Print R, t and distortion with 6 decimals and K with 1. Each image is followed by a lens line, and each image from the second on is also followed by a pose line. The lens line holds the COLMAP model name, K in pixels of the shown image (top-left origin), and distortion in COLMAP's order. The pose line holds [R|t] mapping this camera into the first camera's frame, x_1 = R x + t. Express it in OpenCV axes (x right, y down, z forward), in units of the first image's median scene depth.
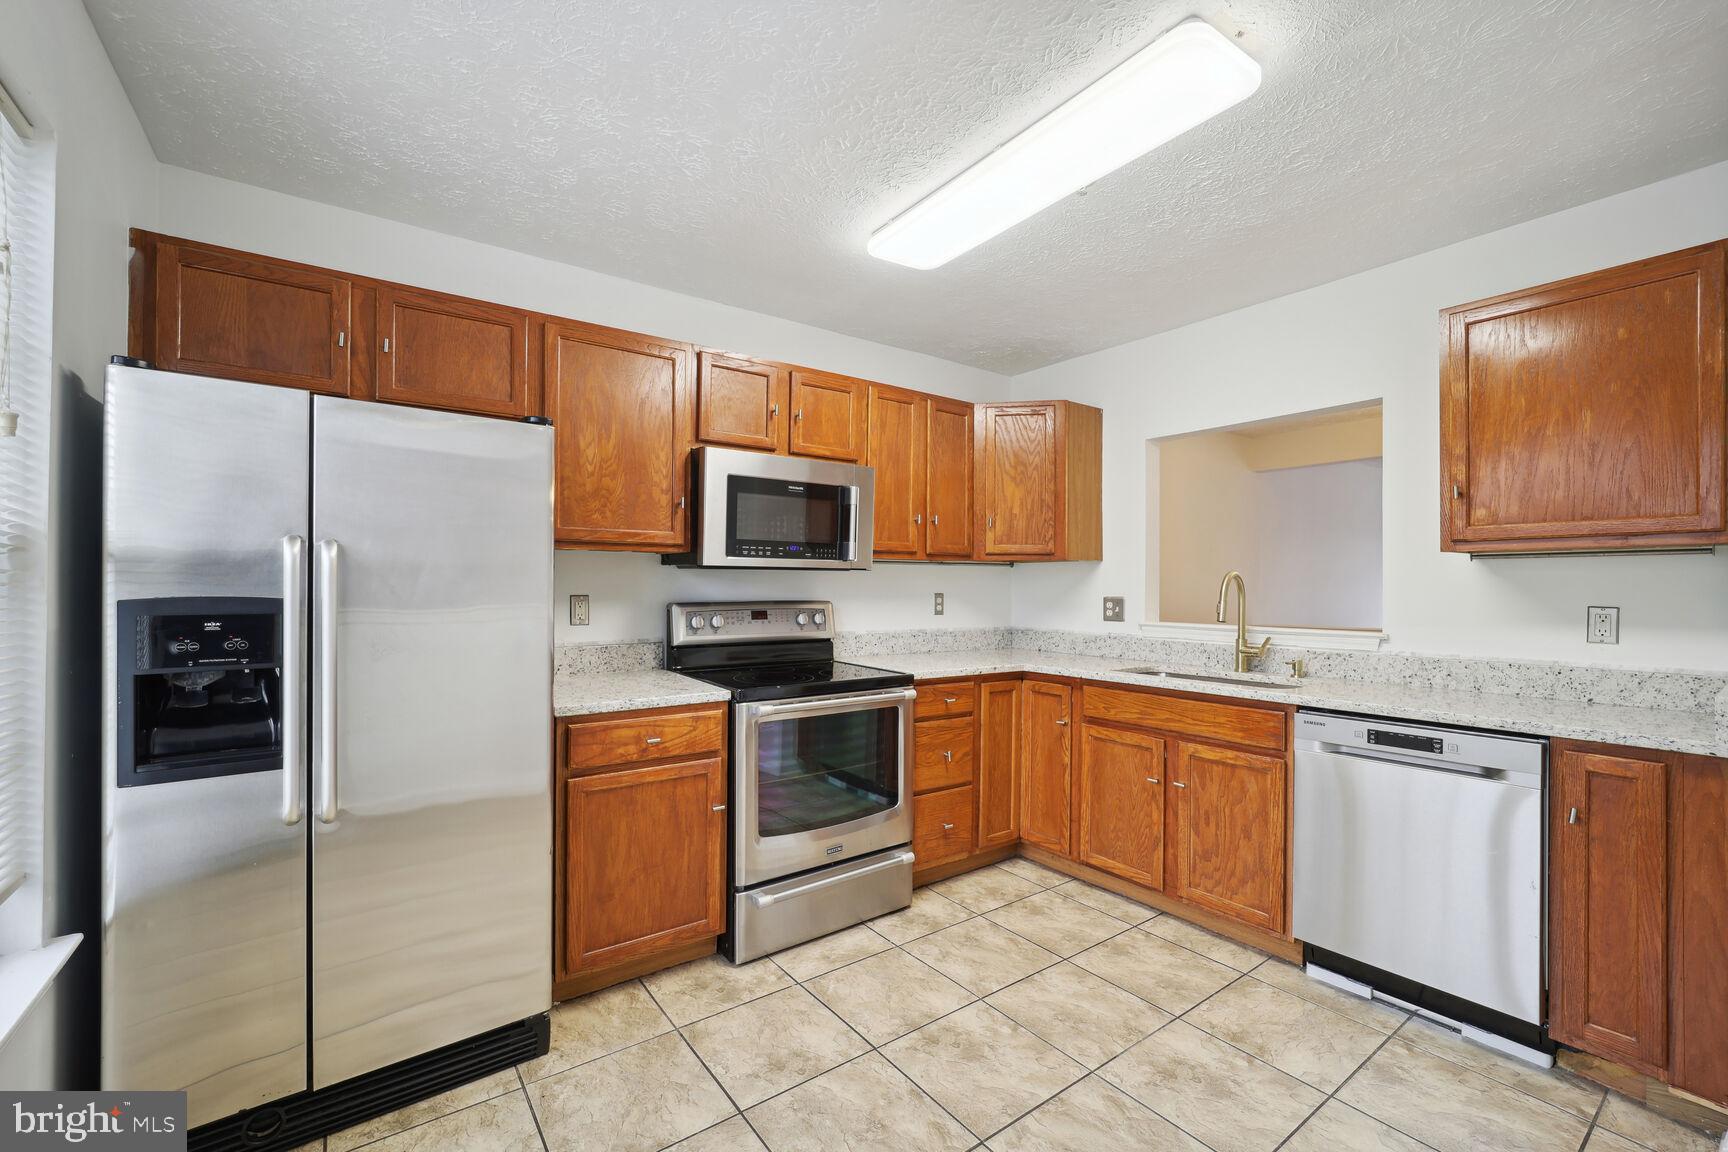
lens RADIAL K [[703.9, 0, 870.9], [0, 703.9, 583.8], [0, 0, 1]] dist [-0.014580, 0.000075]
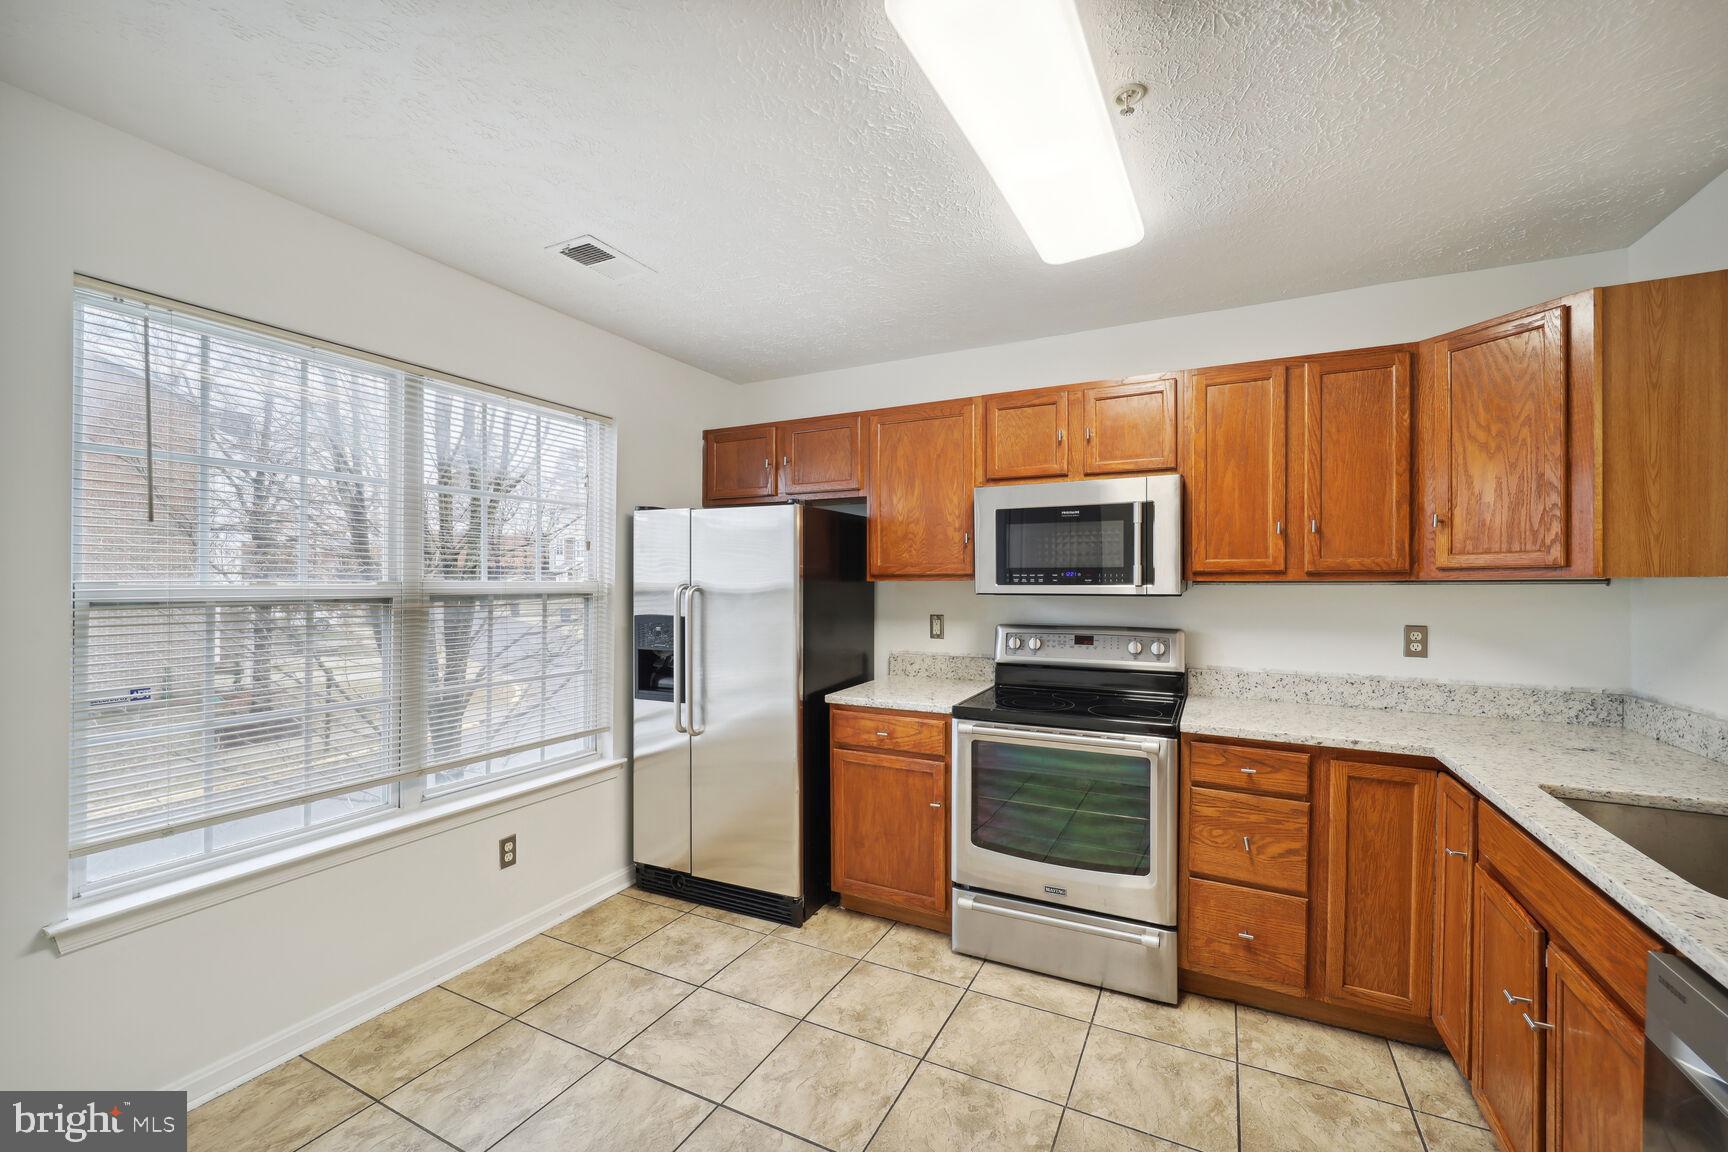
lens RADIAL K [[703.9, 0, 870.9], [0, 703.9, 583.8], [0, 0, 1]] dist [-0.014580, 0.000075]
pose [[0.454829, -0.003350, -0.890572, 0.659162], [0.000101, 0.999993, -0.003709, -0.035291], [0.890579, 0.001597, 0.454826, 0.325107]]
